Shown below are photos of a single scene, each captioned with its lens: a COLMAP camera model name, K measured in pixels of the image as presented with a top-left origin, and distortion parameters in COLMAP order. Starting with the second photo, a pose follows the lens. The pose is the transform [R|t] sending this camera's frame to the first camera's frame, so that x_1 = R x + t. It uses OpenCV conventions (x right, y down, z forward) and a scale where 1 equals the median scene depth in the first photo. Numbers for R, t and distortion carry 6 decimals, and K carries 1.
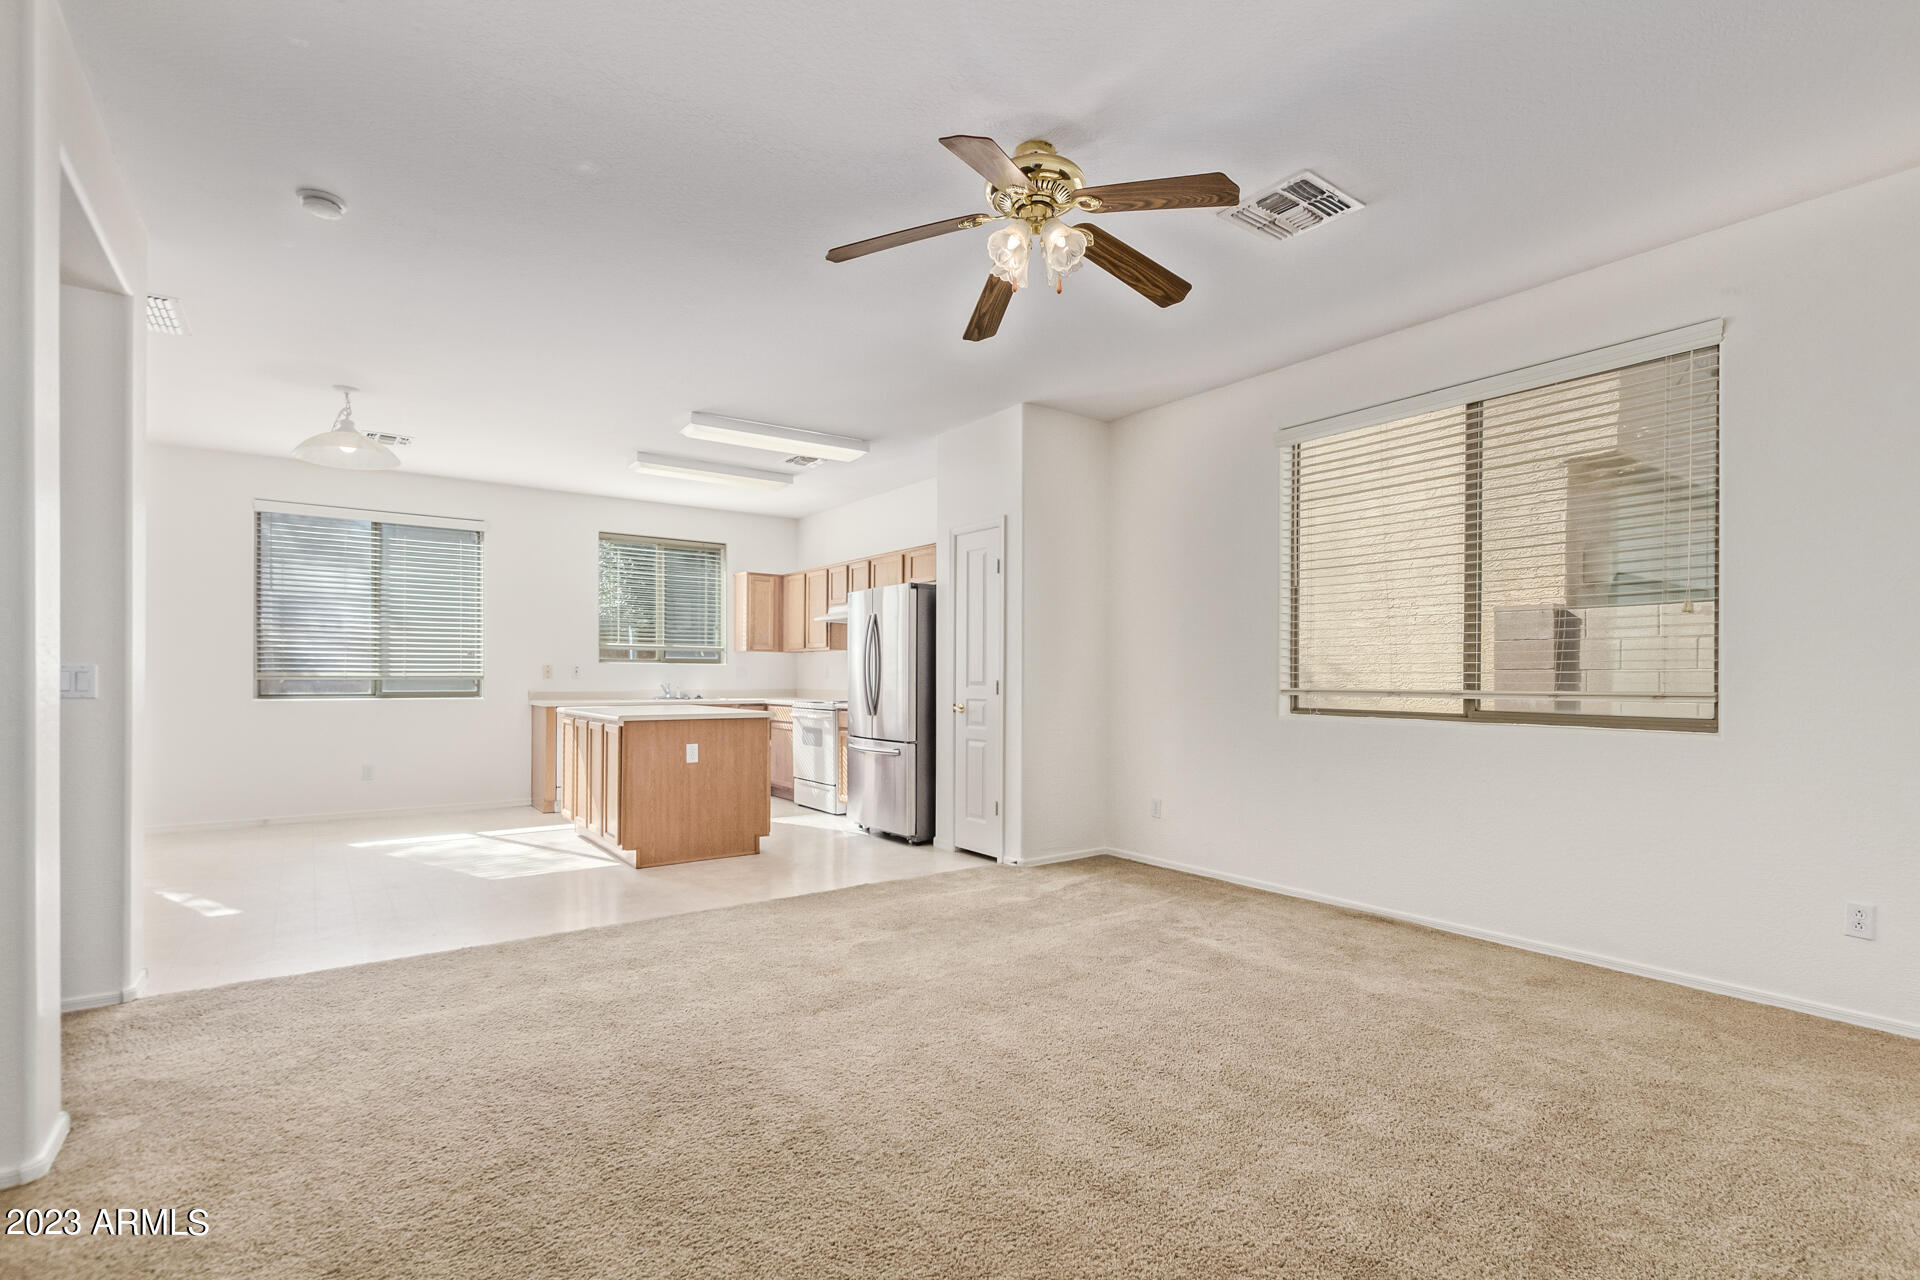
lens RADIAL K [[877.1, 0, 962.0], [0, 877.1, 654.1], [0, 0, 1]] dist [-0.000487, -0.000007]
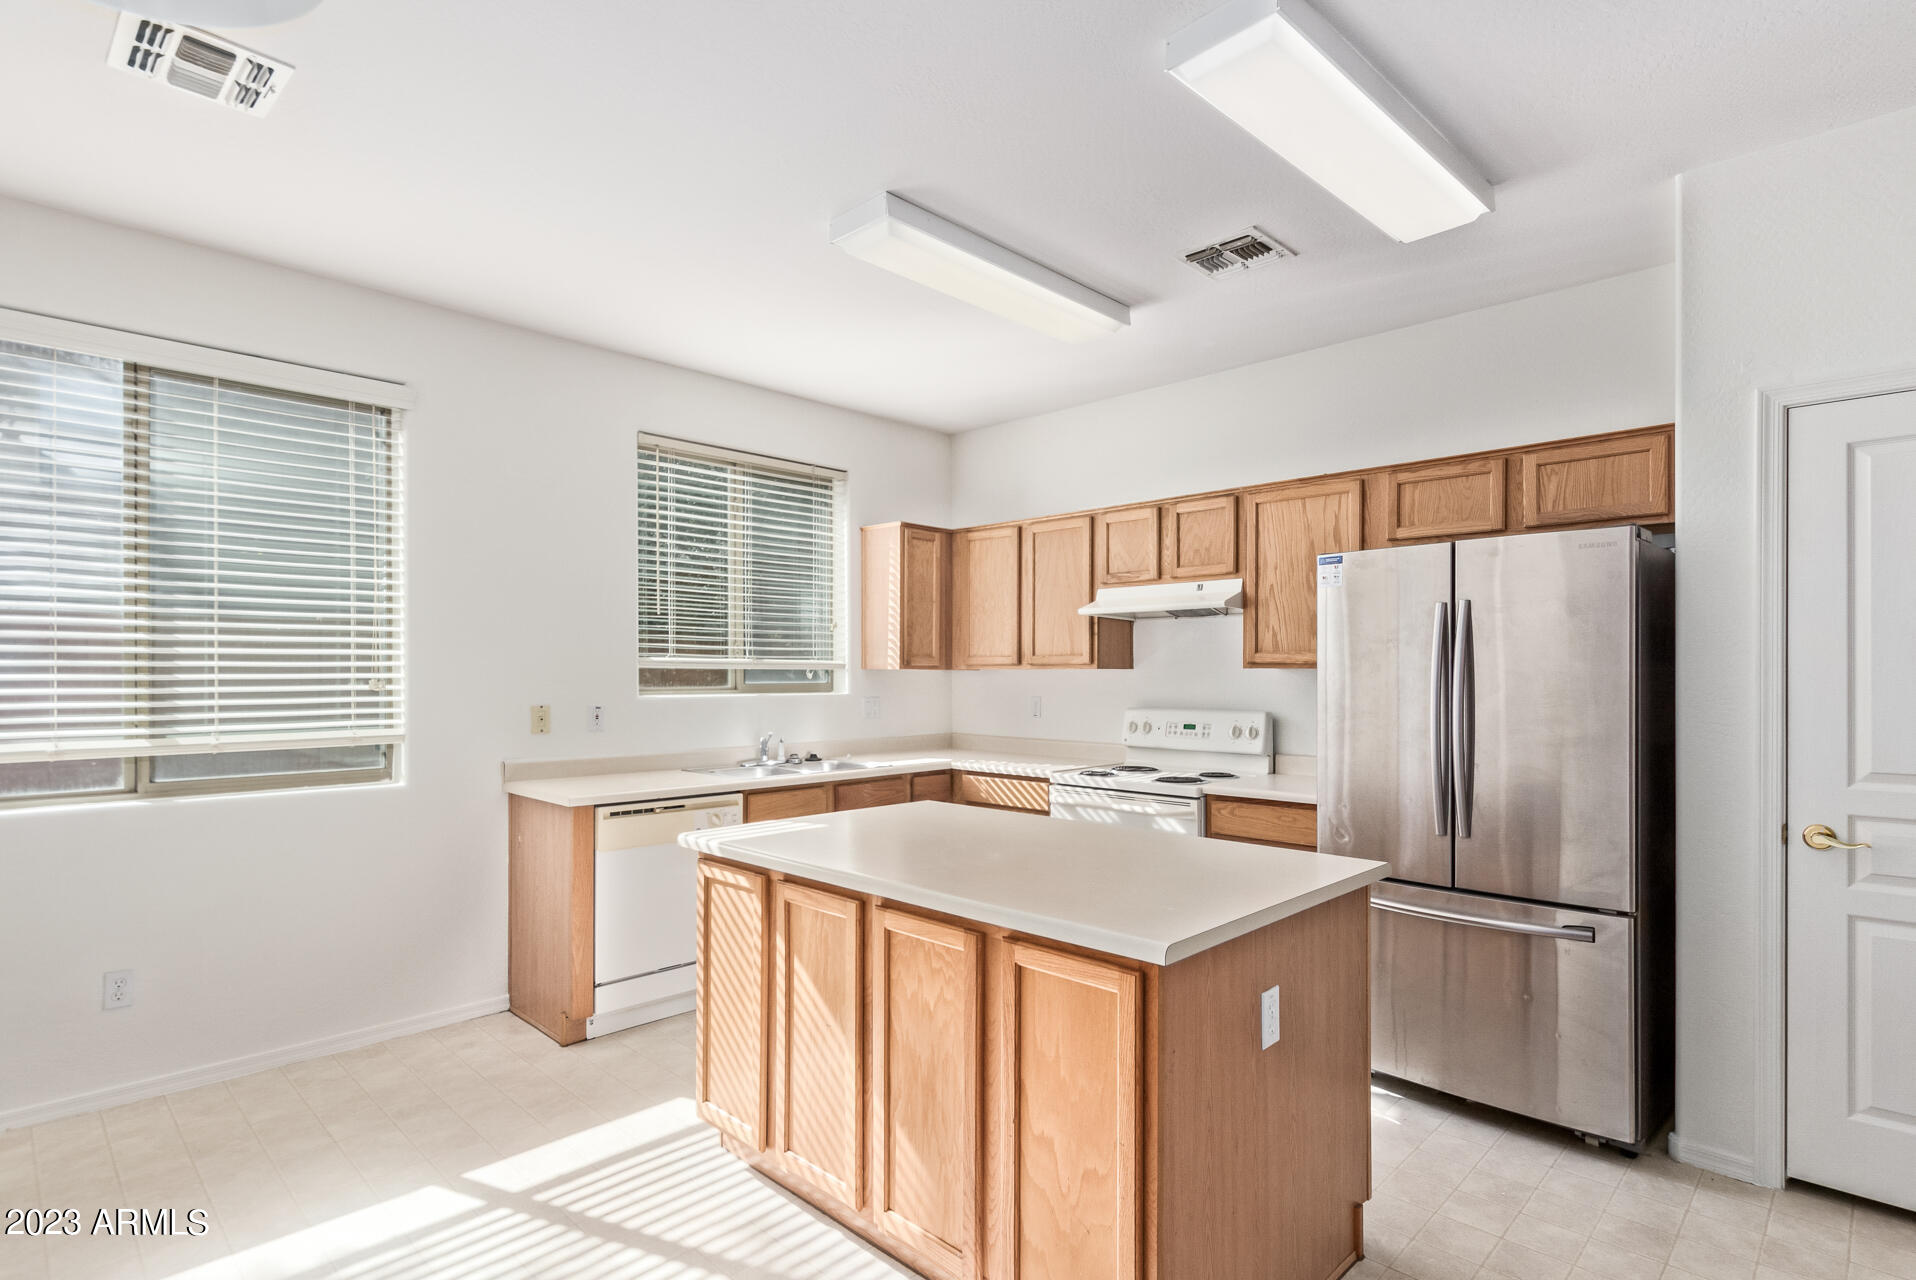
lens RADIAL K [[962.0, 0, 956.2], [0, 962.0, 649.3], [0, 0, 1]] dist [0.000849, -0.000166]
pose [[0.987335, 0.002644, 0.158626, -0.311621], [-0.001957, 0.999988, -0.004487, -0.013924], [-0.158636, 0.004119, 0.987328, 0.426777]]
